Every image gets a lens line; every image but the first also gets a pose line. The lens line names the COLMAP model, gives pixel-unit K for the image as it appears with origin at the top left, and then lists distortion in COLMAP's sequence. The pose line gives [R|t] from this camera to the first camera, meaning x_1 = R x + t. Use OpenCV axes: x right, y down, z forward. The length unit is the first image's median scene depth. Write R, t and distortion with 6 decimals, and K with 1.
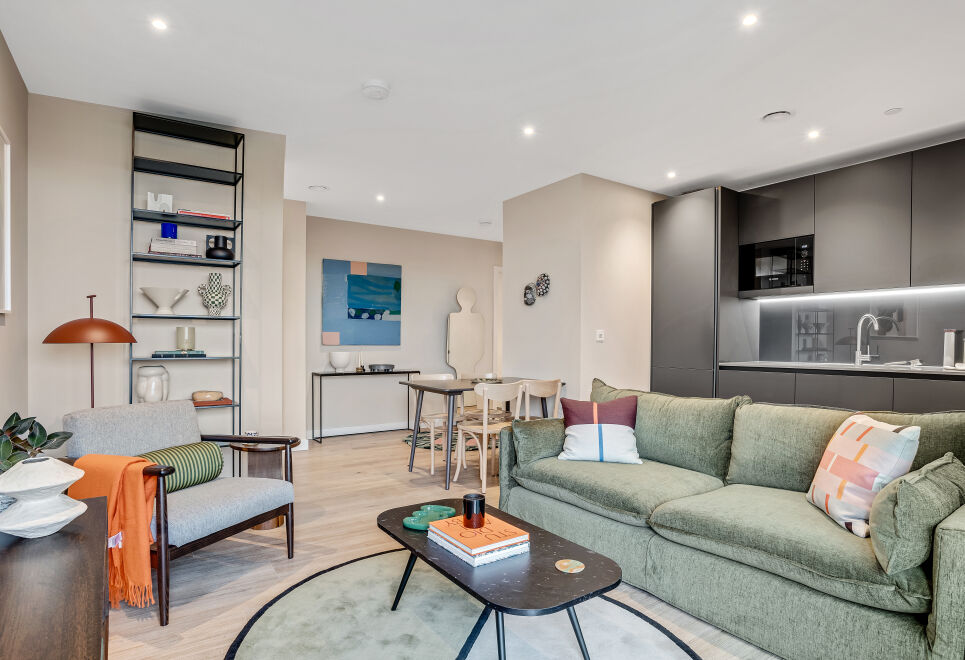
lens RADIAL K [[483.3, 0, 511.4], [0, 483.3, 348.8], [0, 0, 1]] dist [-0.016376, 0.001311]
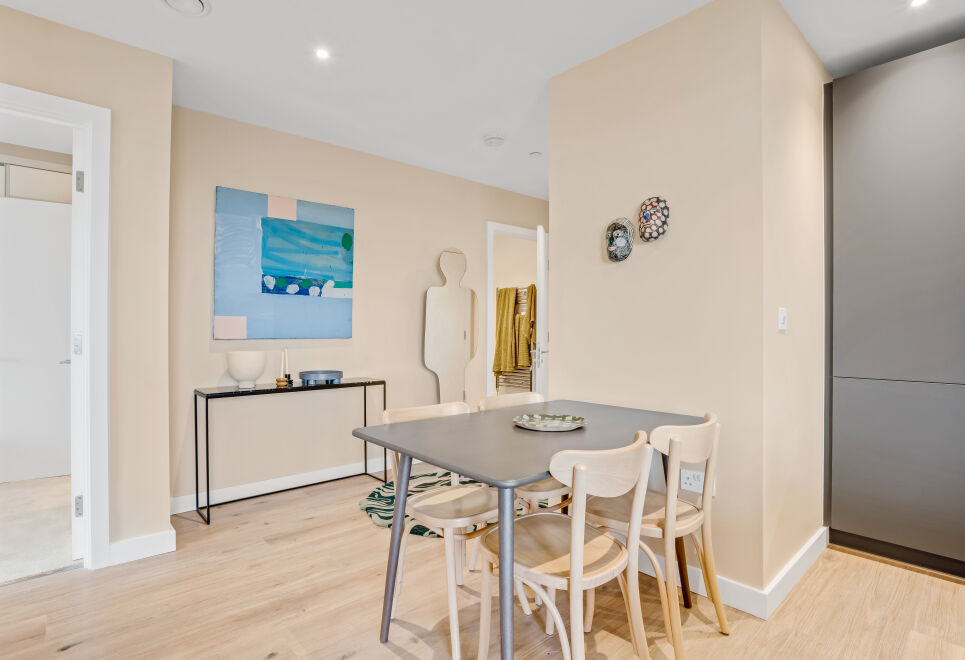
lens RADIAL K [[483.3, 0, 482.1], [0, 483.3, 324.2], [0, 0, 1]] dist [-0.016376, 0.001311]
pose [[0.997368, -0.005380, 0.072301, -0.117941], [0.007380, 0.999597, -0.027425, -0.008046], [-0.072124, 0.027886, 0.997006, 0.405869]]
